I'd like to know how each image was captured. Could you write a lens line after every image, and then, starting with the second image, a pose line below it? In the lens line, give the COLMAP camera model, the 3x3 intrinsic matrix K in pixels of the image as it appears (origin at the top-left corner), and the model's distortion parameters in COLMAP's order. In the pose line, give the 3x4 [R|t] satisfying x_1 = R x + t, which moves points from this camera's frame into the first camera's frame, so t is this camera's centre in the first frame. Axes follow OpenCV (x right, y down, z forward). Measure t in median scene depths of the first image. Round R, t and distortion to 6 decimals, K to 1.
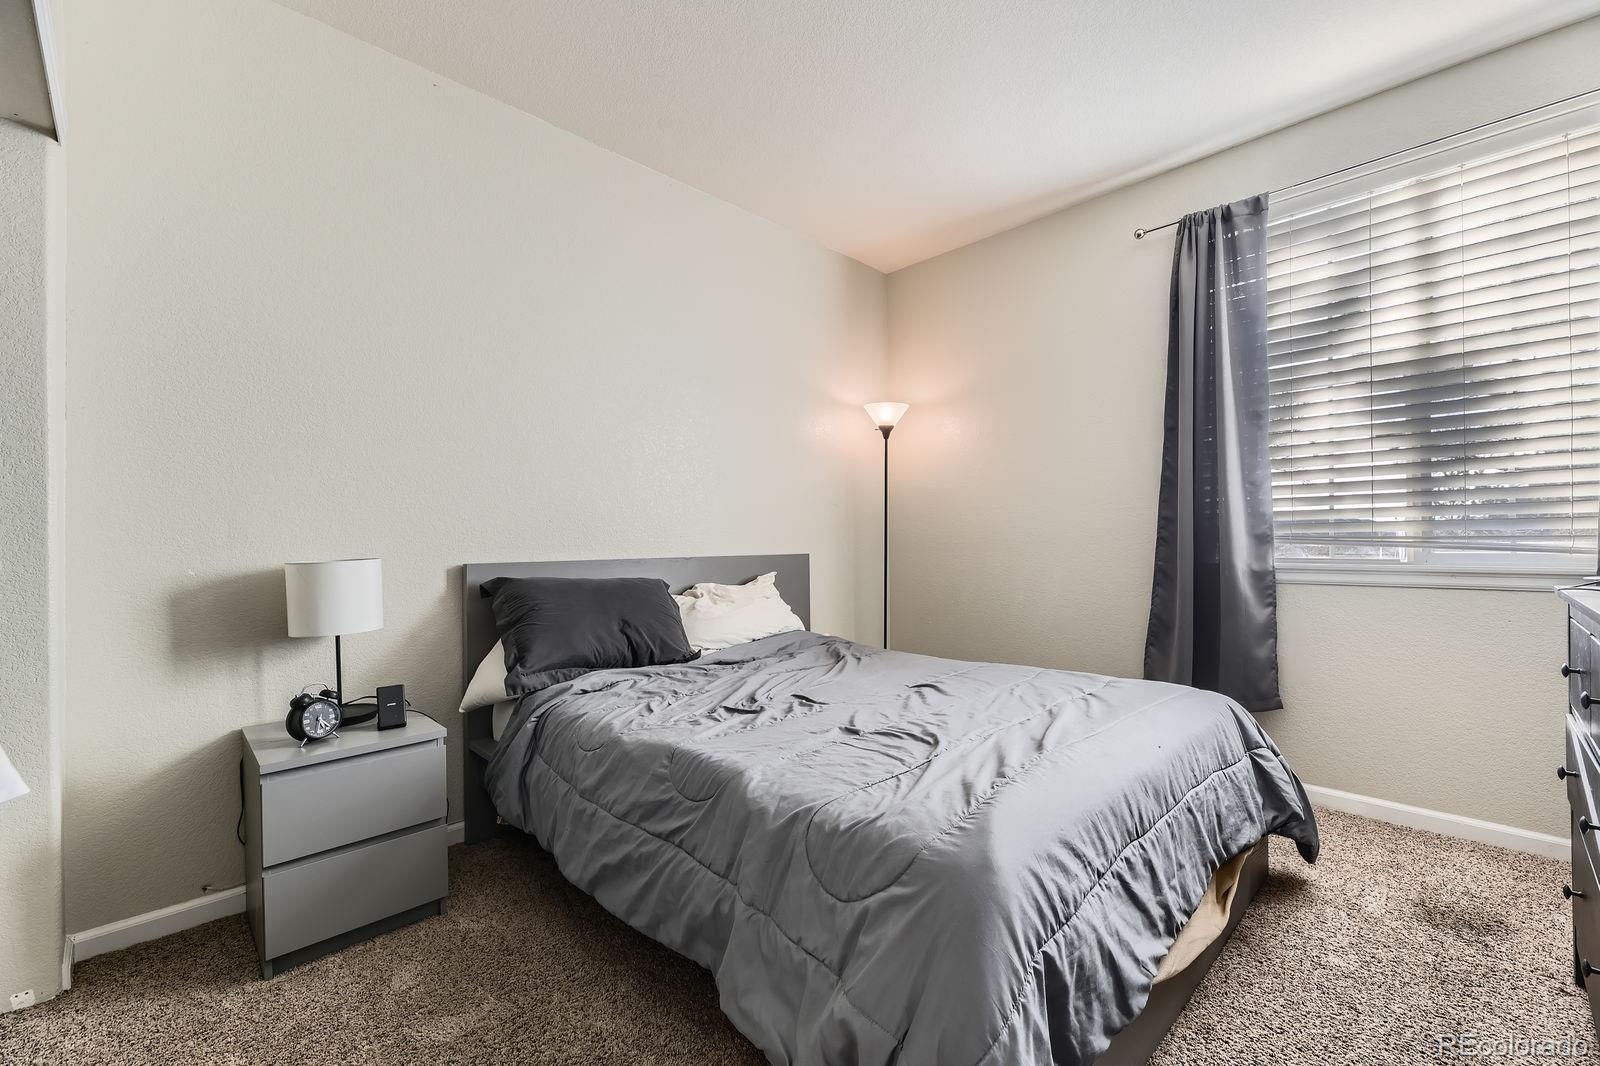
lens RADIAL K [[644.4, 0, 806.4], [0, 644.4, 535.6], [0, 0, 1]] dist [0.019371, -0.006693]
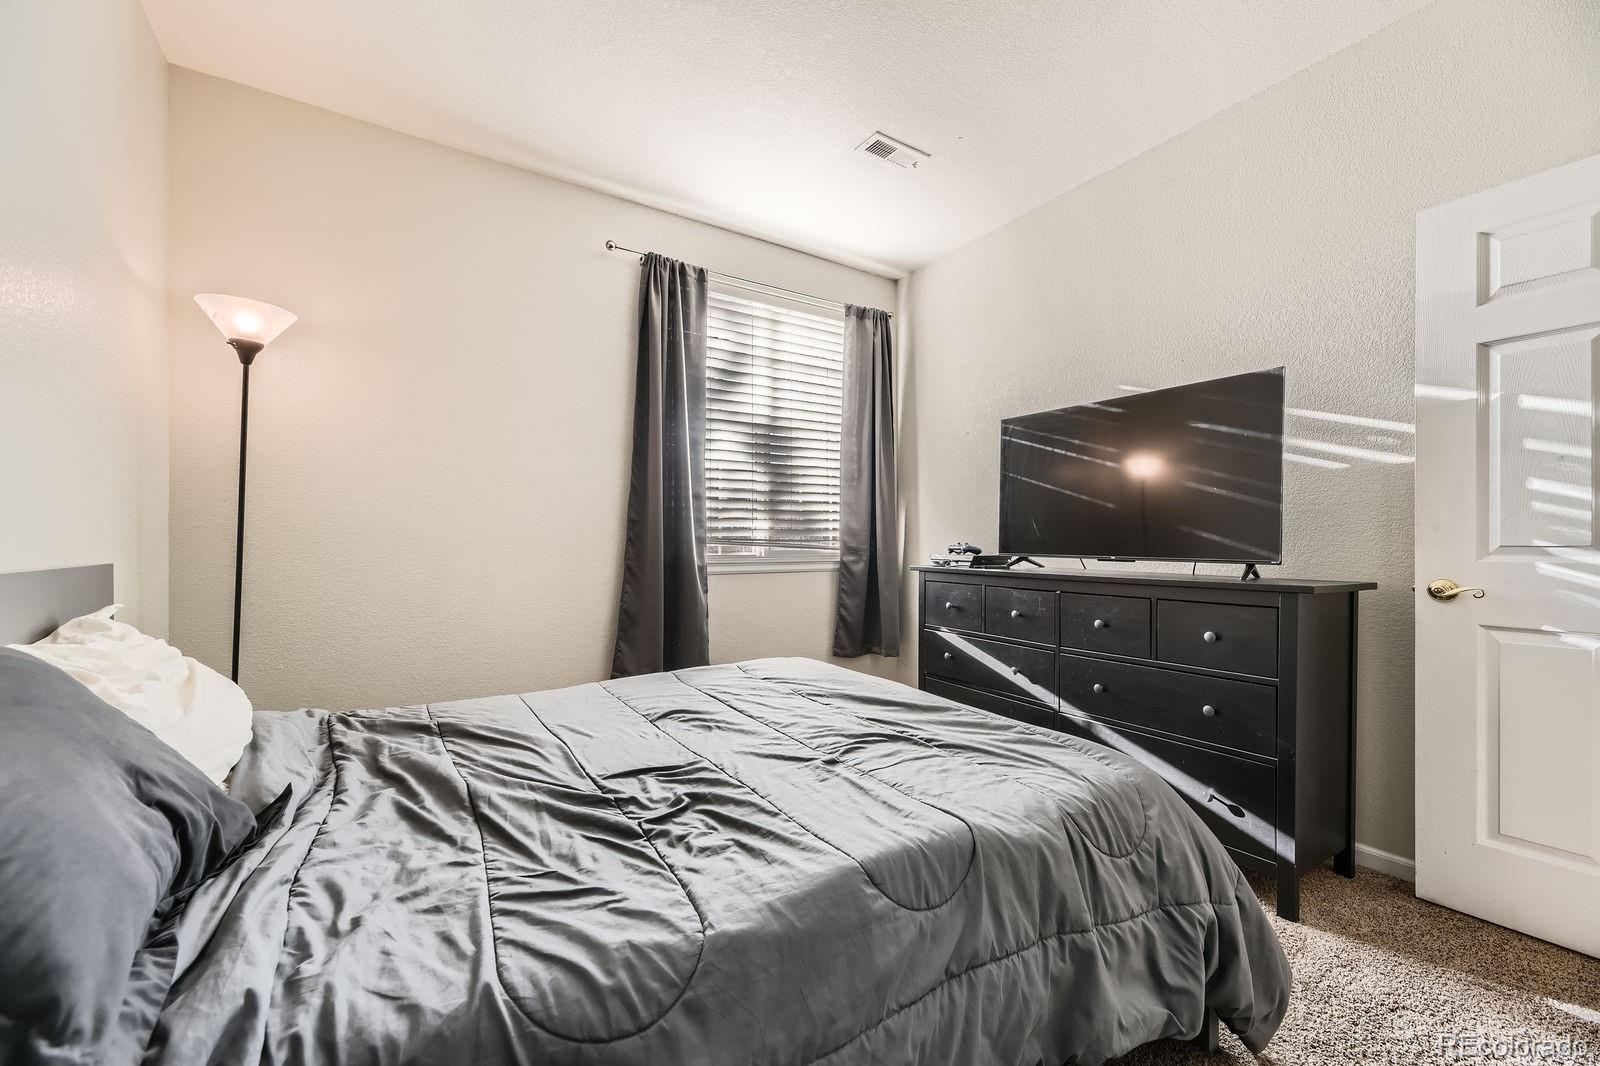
lens RADIAL K [[644.4, 0, 806.4], [0, 644.4, 535.6], [0, 0, 1]] dist [0.019371, -0.006693]
pose [[0.219176, 0.014742, 0.975574, -0.512971], [-0.012066, 0.999850, -0.012398, 0.010130], [-0.975611, -0.009054, 0.219321, 0.563048]]
